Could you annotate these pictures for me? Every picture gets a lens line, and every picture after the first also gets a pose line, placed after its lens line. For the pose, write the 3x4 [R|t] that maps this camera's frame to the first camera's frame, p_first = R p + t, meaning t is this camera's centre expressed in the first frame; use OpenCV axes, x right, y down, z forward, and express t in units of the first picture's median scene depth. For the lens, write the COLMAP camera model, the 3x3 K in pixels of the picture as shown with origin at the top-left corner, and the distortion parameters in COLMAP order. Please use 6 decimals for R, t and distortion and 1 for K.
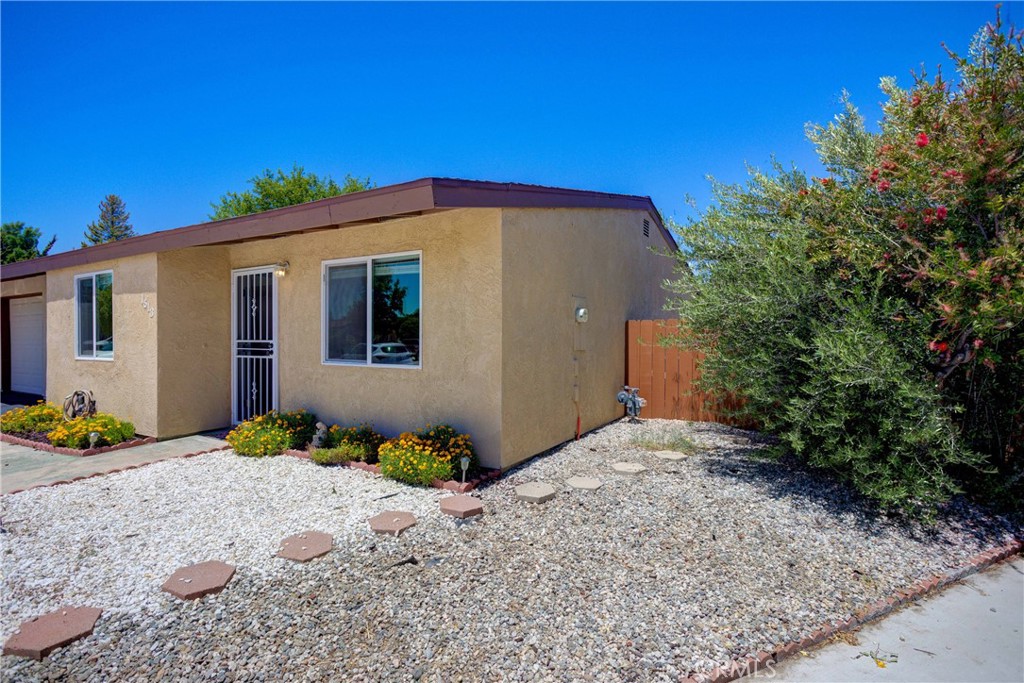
lens RADIAL K [[487.9, 0, 503.3], [0, 487.9, 338.7], [0, 0, 1]] dist [-0.004858, 0.001097]
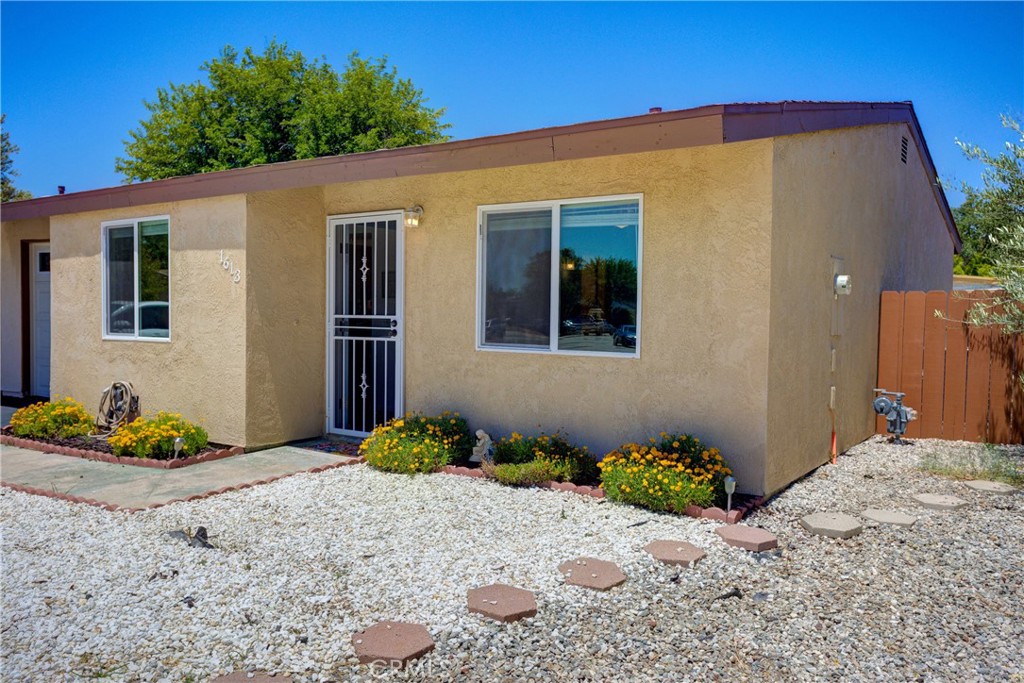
lens RADIAL K [[792.1, 0, 511.3], [0, 792.1, 335.3], [0, 0, 1]] dist [-0.004459, 0.016934]
pose [[0.997533, 0.012563, -0.069070, -0.274189], [-0.010761, 0.999593, 0.026410, -0.000777], [0.069374, -0.025601, 0.997262, -0.184197]]
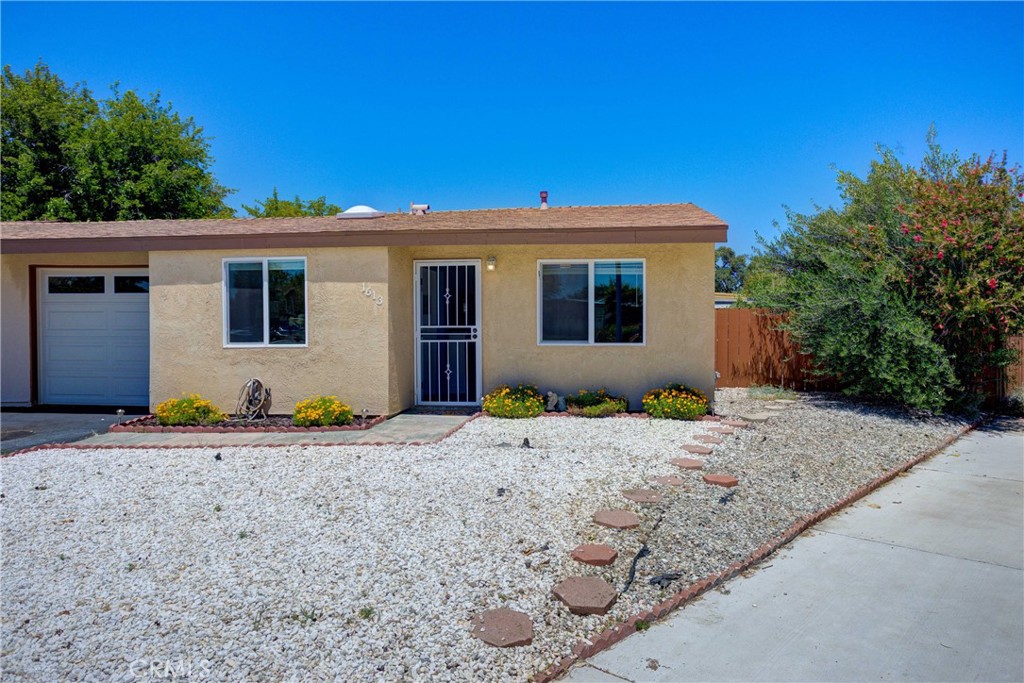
lens RADIAL K [[684.1, 0, 530.5], [0, 684.1, 329.8], [0, 0, 1]] dist [-0.009635, 0.000891]
pose [[0.924967, -0.006112, 0.379998, -1.178495], [0.005349, 0.999981, 0.003063, 0.010342], [-0.380010, -0.000800, 0.924982, -0.638084]]
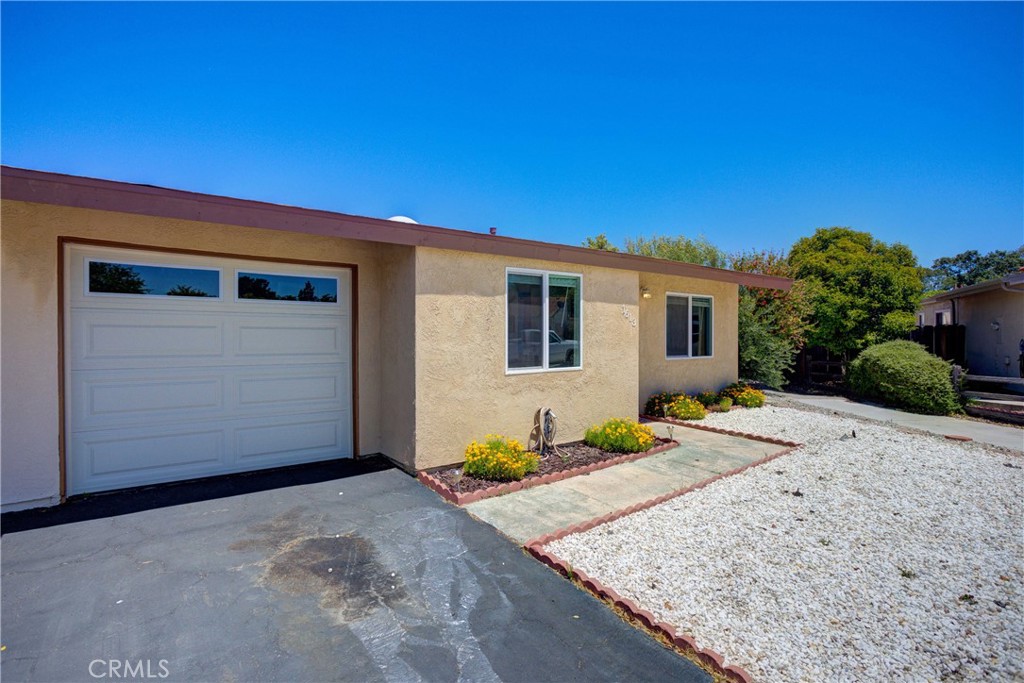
lens RADIAL K [[497.7, 0, 491.2], [0, 497.7, 342.9], [0, 0, 1]] dist [-0.008709, 0.002515]
pose [[0.411436, -0.015566, 0.911306, -2.292646], [0.004390, 0.999876, 0.015097, -0.028998], [-0.911428, -0.002211, 0.411454, 0.980256]]
